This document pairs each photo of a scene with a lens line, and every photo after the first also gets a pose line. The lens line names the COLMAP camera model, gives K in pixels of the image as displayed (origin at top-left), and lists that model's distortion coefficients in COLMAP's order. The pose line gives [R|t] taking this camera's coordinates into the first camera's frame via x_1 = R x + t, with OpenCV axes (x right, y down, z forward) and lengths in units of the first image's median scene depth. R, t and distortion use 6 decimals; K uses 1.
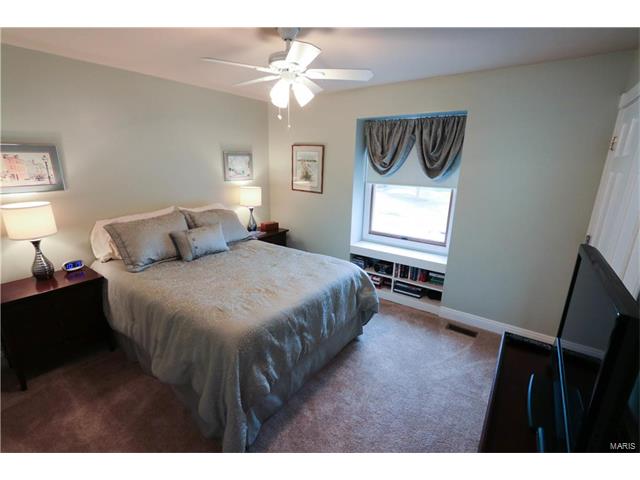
lens RADIAL K [[297.9, 0, 314.1], [0, 297.9, 241.2], [0, 0, 1]] dist [-0.009650, 0.000088]
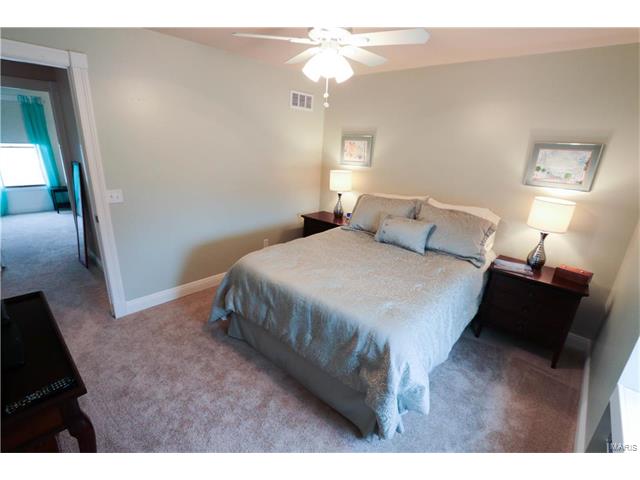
lens RADIAL K [[297.9, 0, 315.9], [0, 297.9, 241.1], [0, 0, 1]] dist [-0.009650, 0.000088]
pose [[-0.089109, 0.299870, -0.949809, 0.645531], [-0.310786, 0.897621, 0.312551, -0.208287], [0.946294, 0.323039, 0.013210, 0.798594]]
